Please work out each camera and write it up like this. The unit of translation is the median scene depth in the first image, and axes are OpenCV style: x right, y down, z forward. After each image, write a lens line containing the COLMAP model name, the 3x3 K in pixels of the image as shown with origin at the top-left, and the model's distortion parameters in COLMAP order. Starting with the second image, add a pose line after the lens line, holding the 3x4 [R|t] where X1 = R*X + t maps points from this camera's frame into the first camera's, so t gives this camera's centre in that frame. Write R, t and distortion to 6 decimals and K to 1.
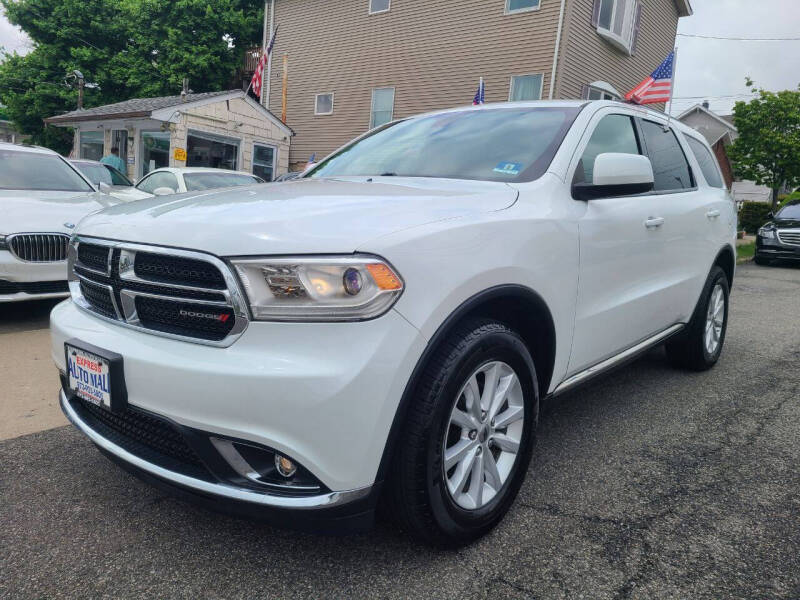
lens RADIAL K [[597.0, 0, 402.9], [0, 597.0, 294.7], [0, 0, 1]] dist [0.056919, -0.038444]
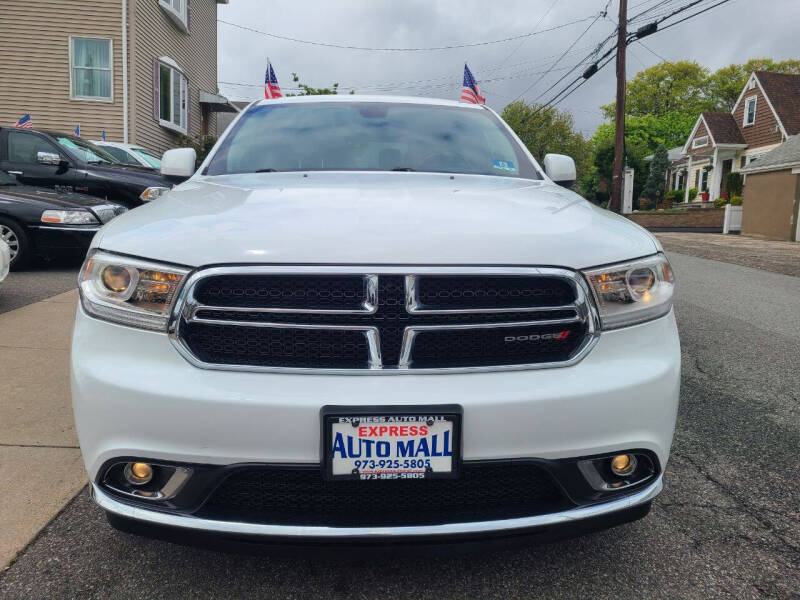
lens RADIAL K [[597.0, 0, 398.3], [0, 597.0, 305.3], [0, 0, 1]] dist [0.056919, -0.038444]
pose [[0.724330, -0.145489, 0.673928, -0.904685], [0.112418, 0.989323, 0.092752, -0.099479], [-0.680227, 0.008579, 0.732952, 0.406358]]
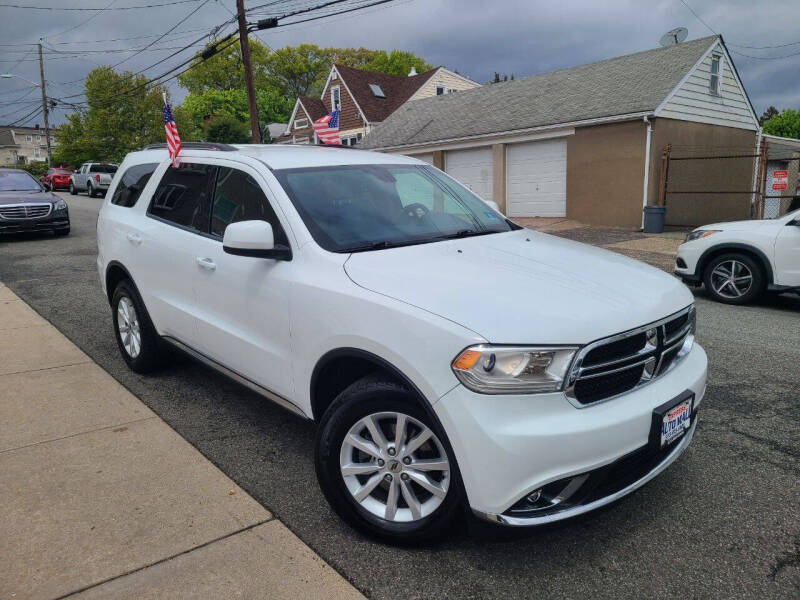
lens RADIAL K [[597.0, 0, 403.6], [0, 597.0, 300.3], [0, 0, 1]] dist [0.056919, -0.038444]
pose [[0.131404, -0.251463, 0.958905, -1.646481], [0.161627, 0.959784, 0.229545, -0.478801], [-0.978064, 0.124822, 0.166763, 1.214446]]
